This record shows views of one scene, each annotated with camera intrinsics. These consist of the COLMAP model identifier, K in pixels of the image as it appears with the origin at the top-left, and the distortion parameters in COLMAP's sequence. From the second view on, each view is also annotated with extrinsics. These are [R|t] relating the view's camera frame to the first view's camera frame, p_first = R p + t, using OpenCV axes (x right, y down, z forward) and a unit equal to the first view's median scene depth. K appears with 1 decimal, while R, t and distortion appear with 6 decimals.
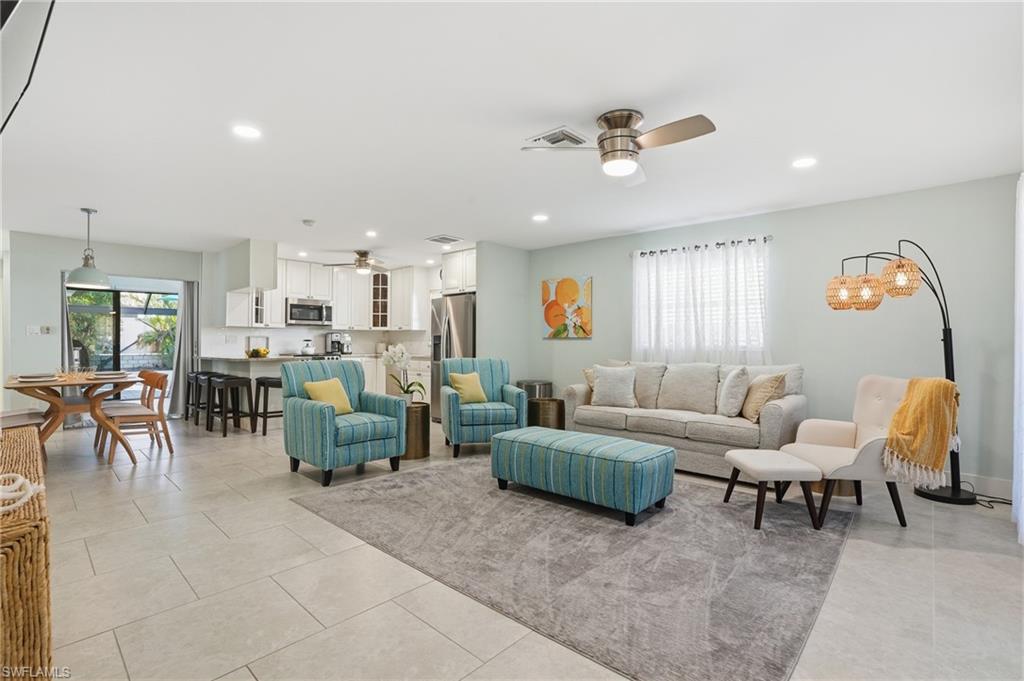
lens RADIAL K [[480.8, 0, 515.1], [0, 480.8, 337.7], [0, 0, 1]] dist [-0.056267, 0.016420]
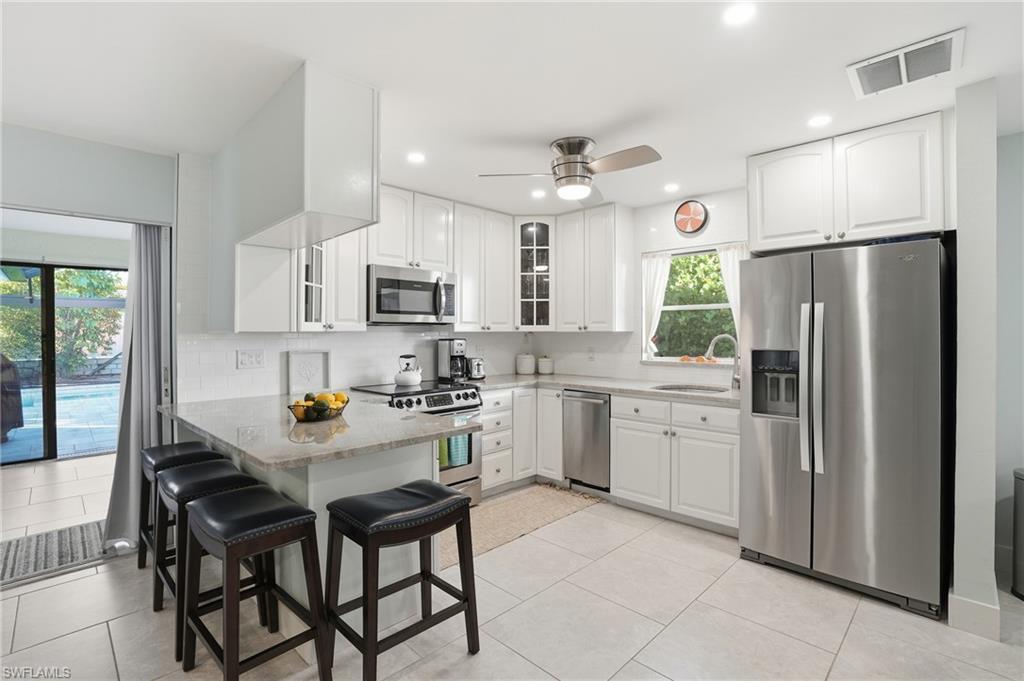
lens RADIAL K [[480.8, 0, 516.8], [0, 480.8, 335.7], [0, 0, 1]] dist [-0.056267, 0.016420]
pose [[0.999373, -0.007026, -0.034696, -0.349776], [0.007538, 0.999864, 0.014637, -0.023781], [0.034588, -0.014890, 0.999291, 0.590289]]
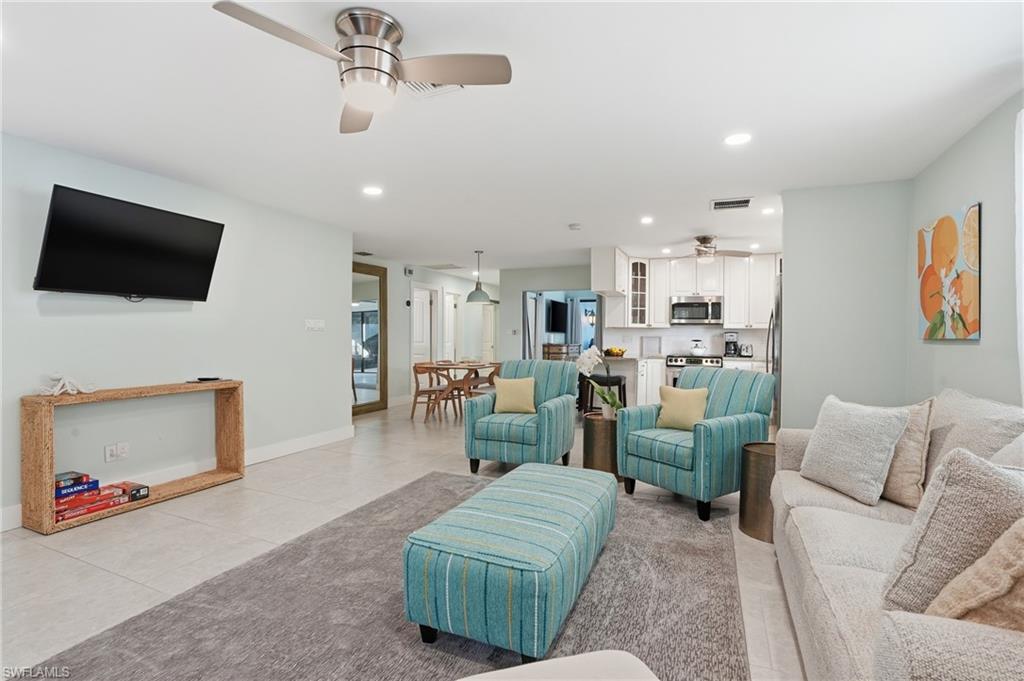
lens RADIAL K [[480.8, 0, 506.1], [0, 480.8, 336.2], [0, 0, 1]] dist [-0.056267, 0.016420]
pose [[0.316252, 0.000162, -0.948675, 0.373169], [-0.002807, 0.999996, -0.000765, -0.001403], [0.948671, 0.002904, 0.316251, 0.394090]]
